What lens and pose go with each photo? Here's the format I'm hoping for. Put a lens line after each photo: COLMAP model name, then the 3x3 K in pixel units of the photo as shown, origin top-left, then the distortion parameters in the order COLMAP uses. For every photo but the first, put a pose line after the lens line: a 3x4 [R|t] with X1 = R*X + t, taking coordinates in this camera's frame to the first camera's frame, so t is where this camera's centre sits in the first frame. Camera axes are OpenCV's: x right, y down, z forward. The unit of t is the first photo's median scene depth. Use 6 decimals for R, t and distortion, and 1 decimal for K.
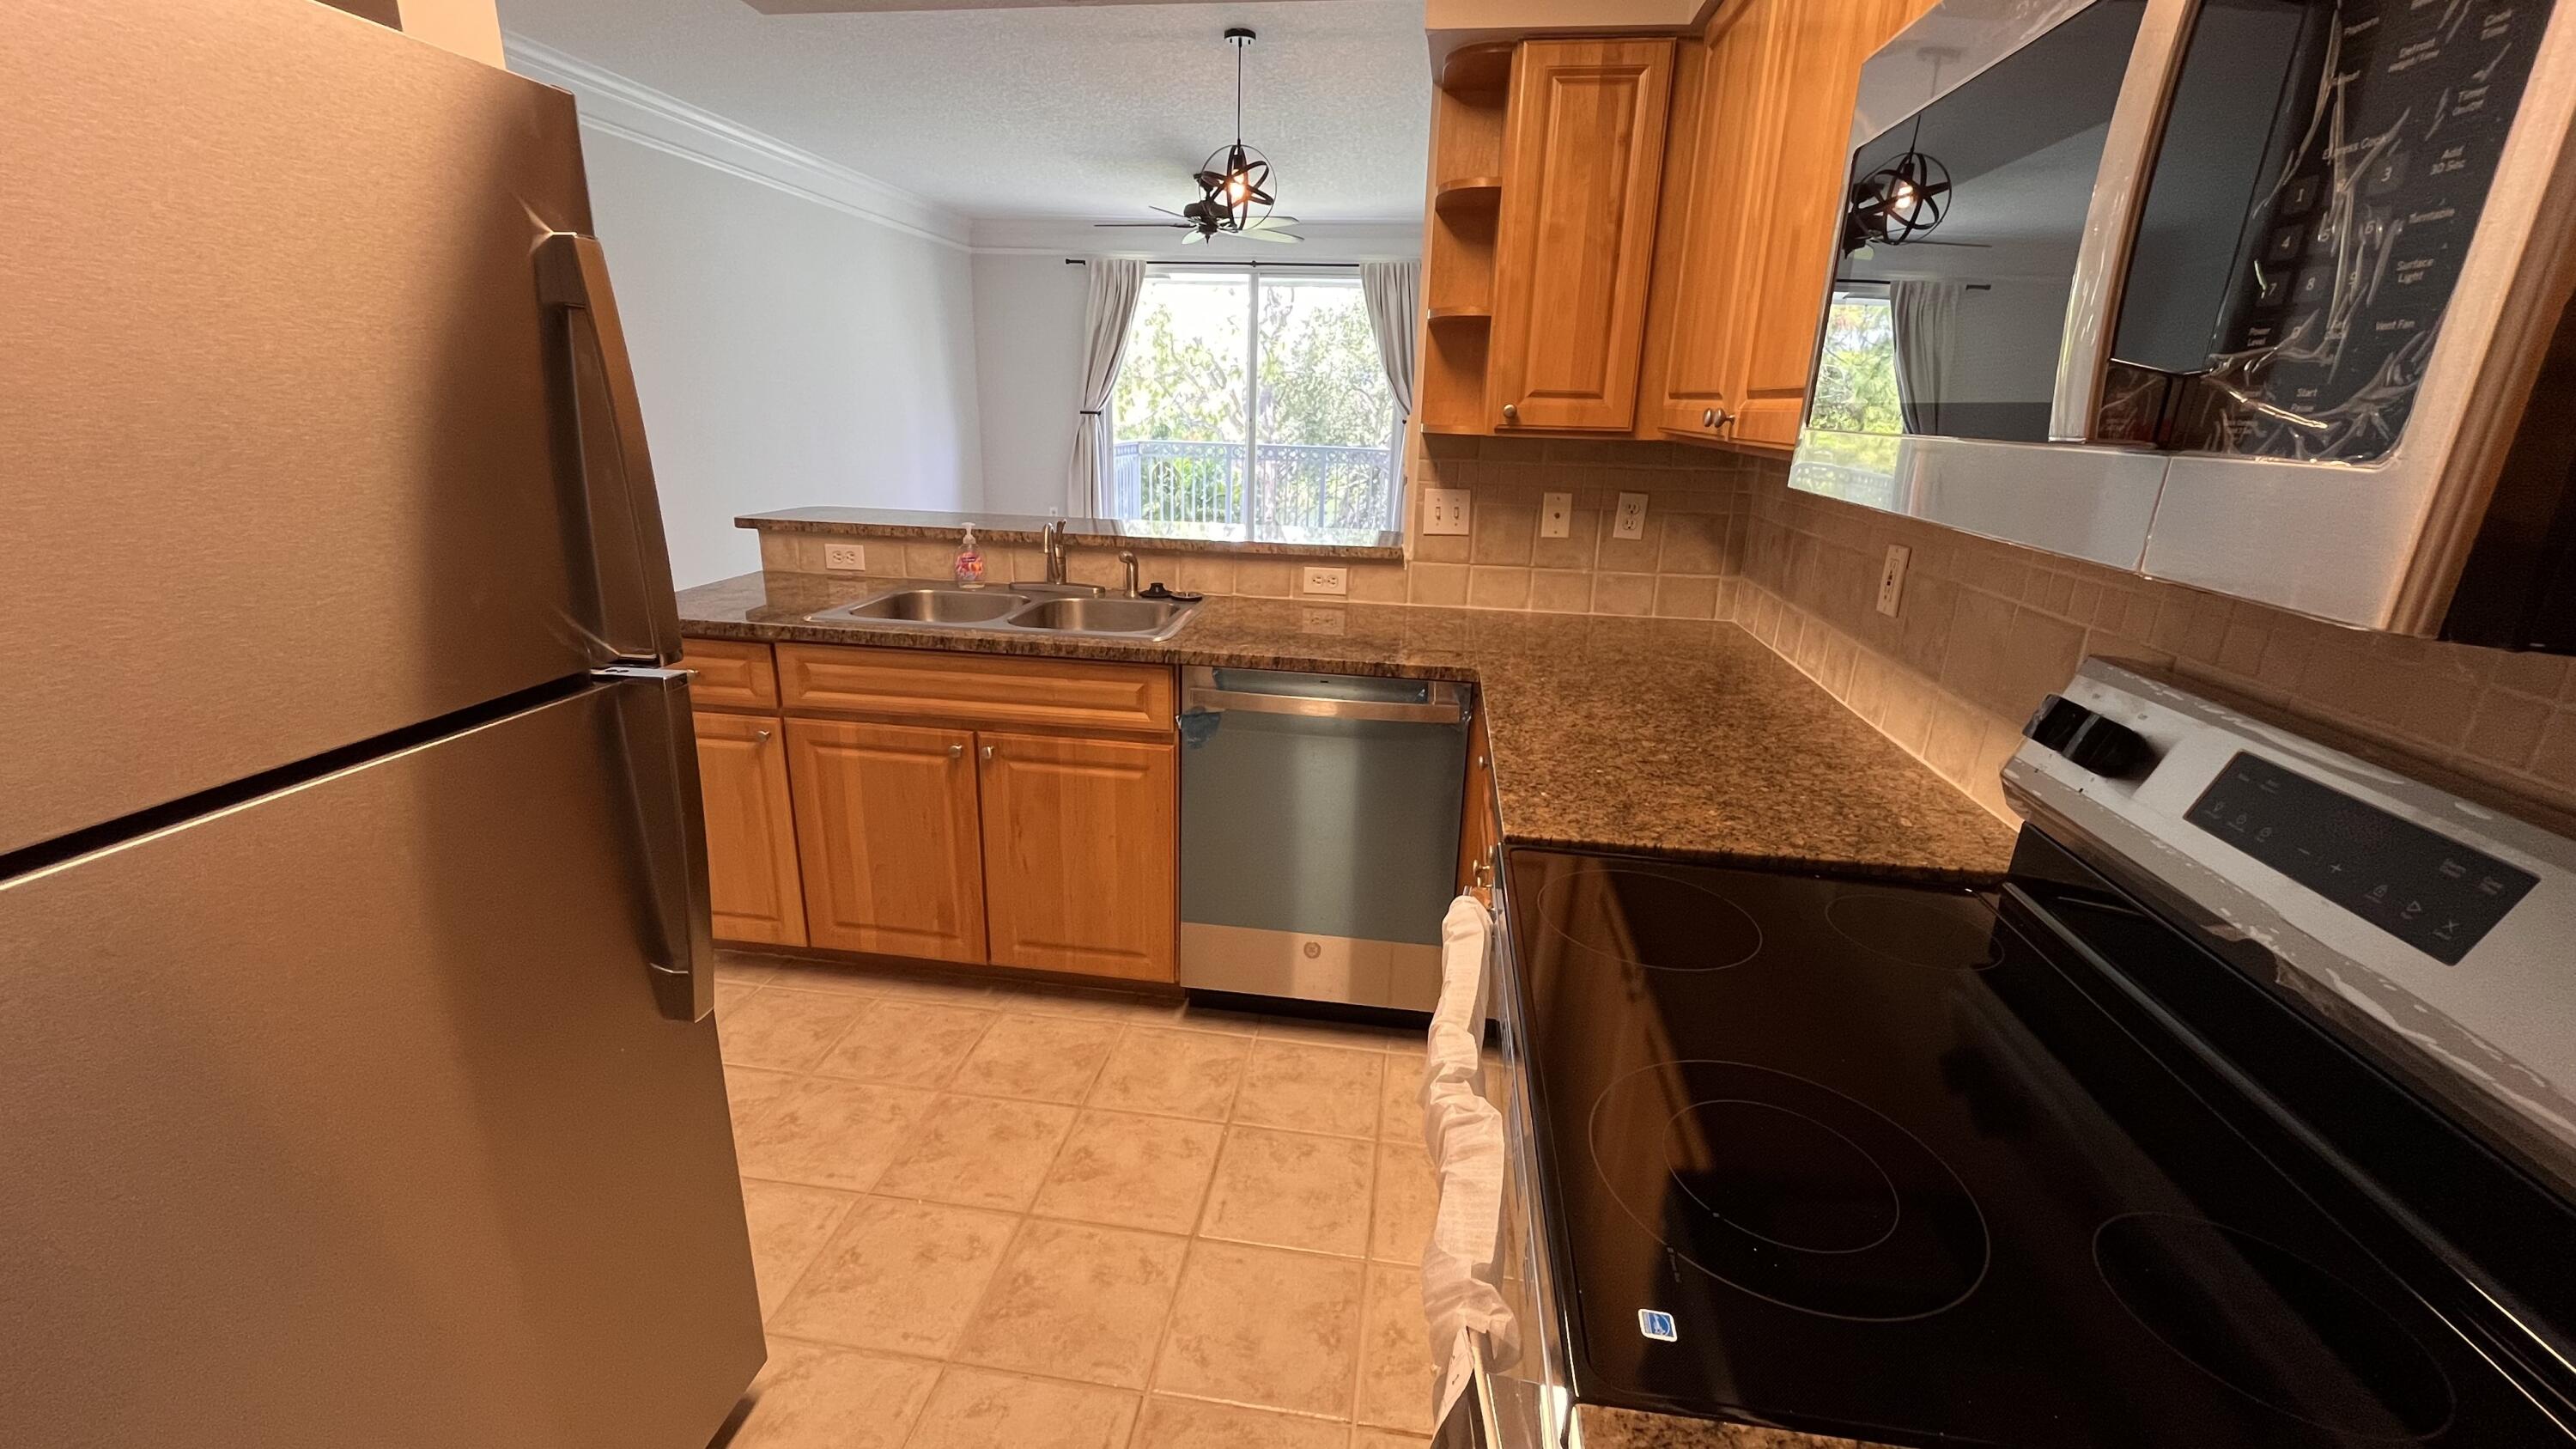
lens RADIAL K [[1041.5, 0, 1289.2], [0, 1041.5, 725.2], [0, 0, 1]] dist [-0.001316, -0.000856]
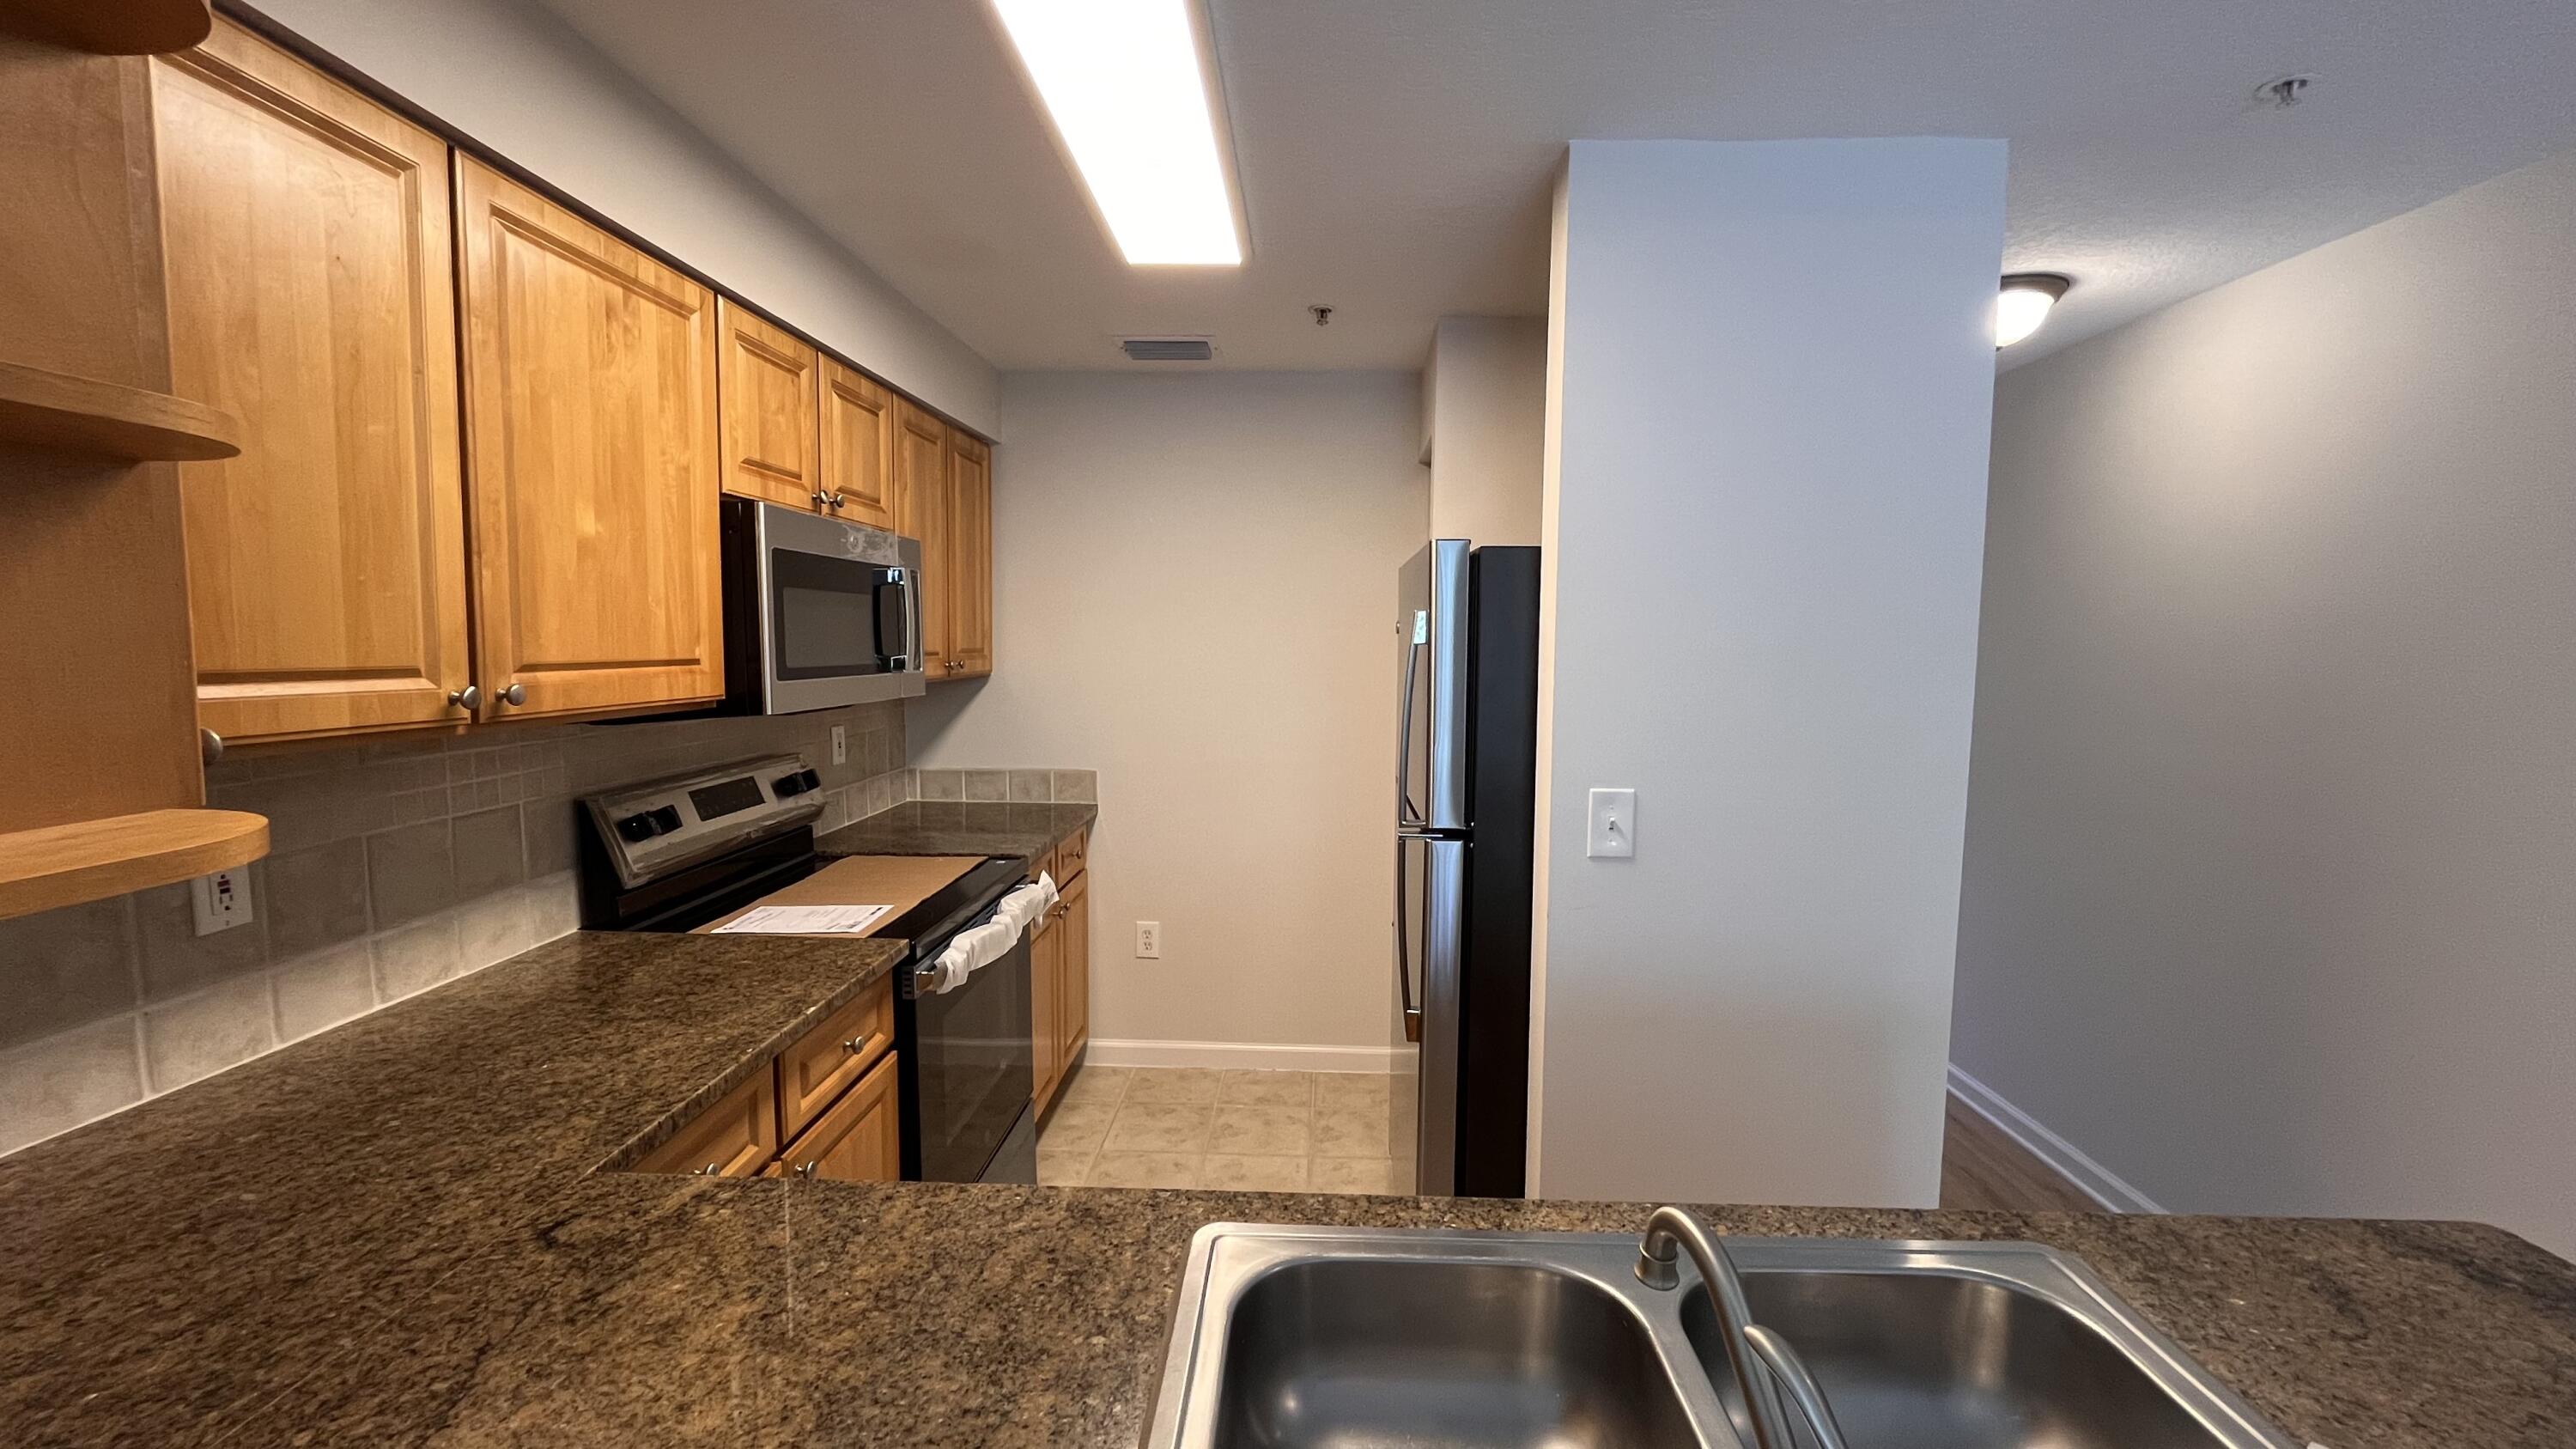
lens RADIAL K [[1041.5, 0, 1289.2], [0, 1041.5, 725.2], [0, 0, 1]] dist [-0.001316, -0.000856]
pose [[-0.994037, -0.027703, -0.105466, -0.133884], [-0.065150, 0.926470, 0.370687, -0.579939], [0.087442, 0.375347, -0.922750, 1.701243]]
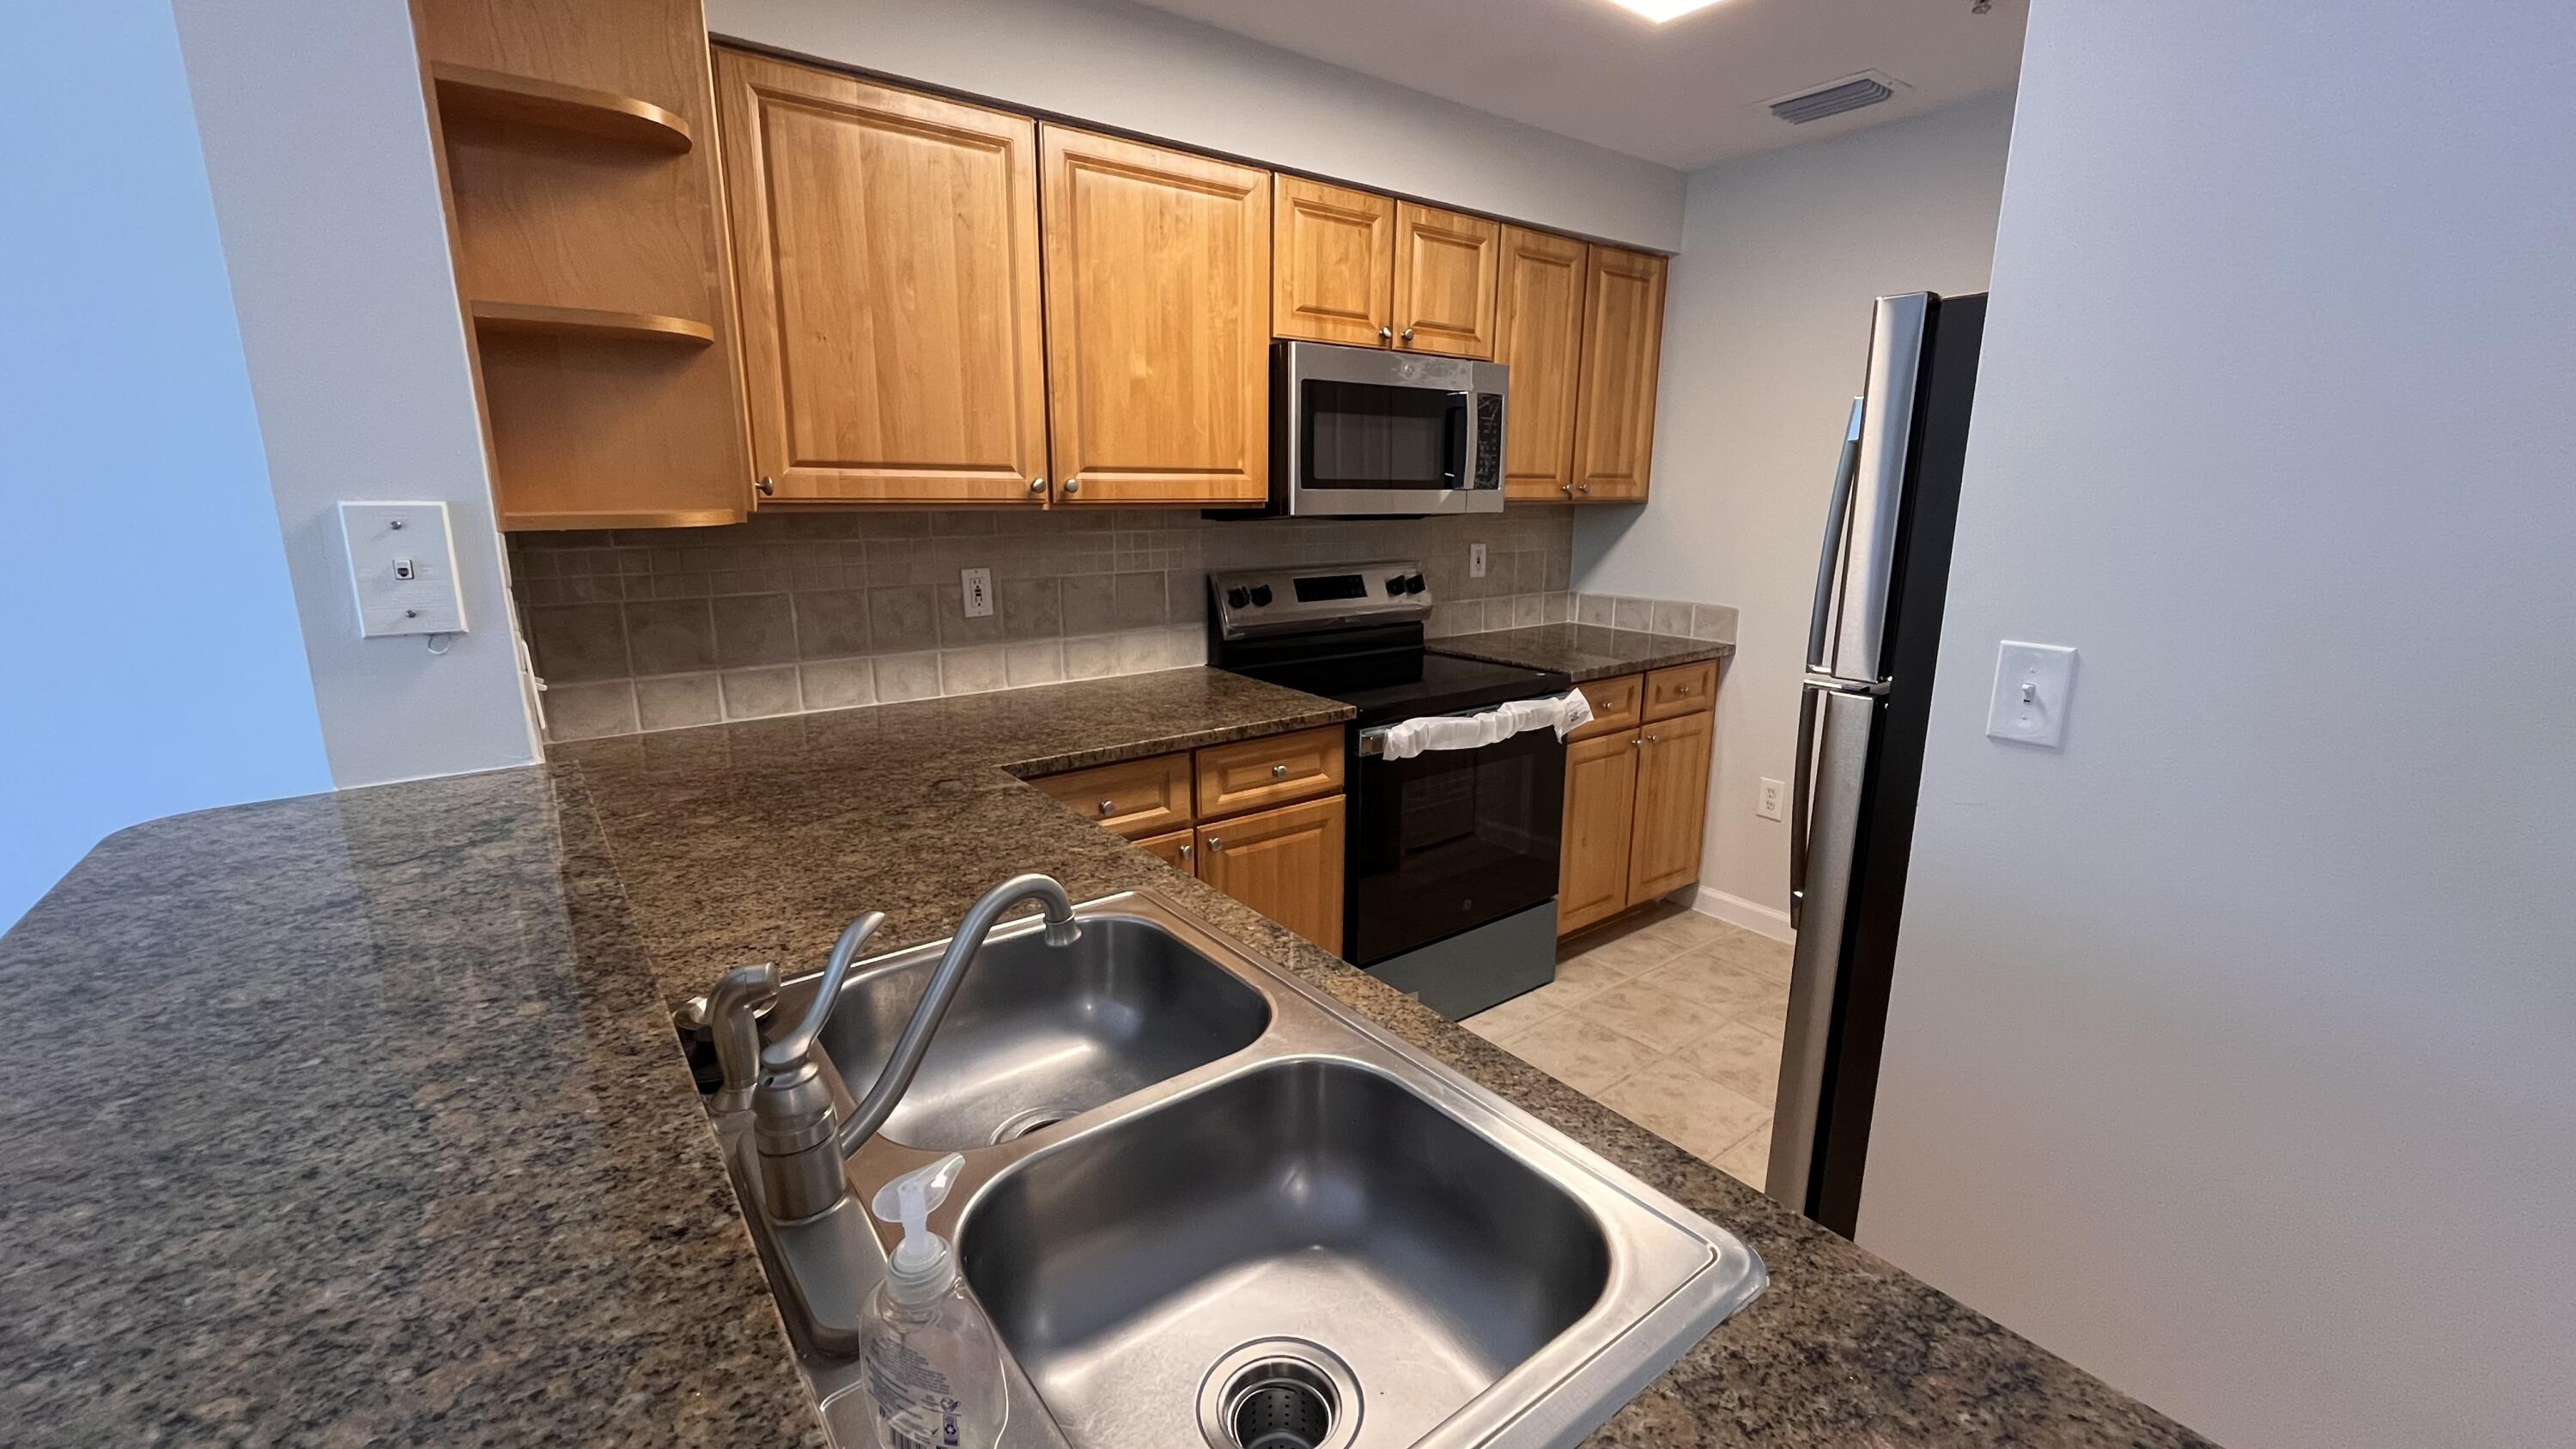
lens RADIAL K [[1041.5, 0, 1289.2], [0, 1041.5, 725.2], [0, 0, 1]] dist [-0.001316, -0.000856]
pose [[-0.707976, -0.190560, 0.680041, -0.714144], [0.184963, 0.879268, 0.438948, -0.513996], [-0.681585, 0.436547, -0.587255, 1.583721]]
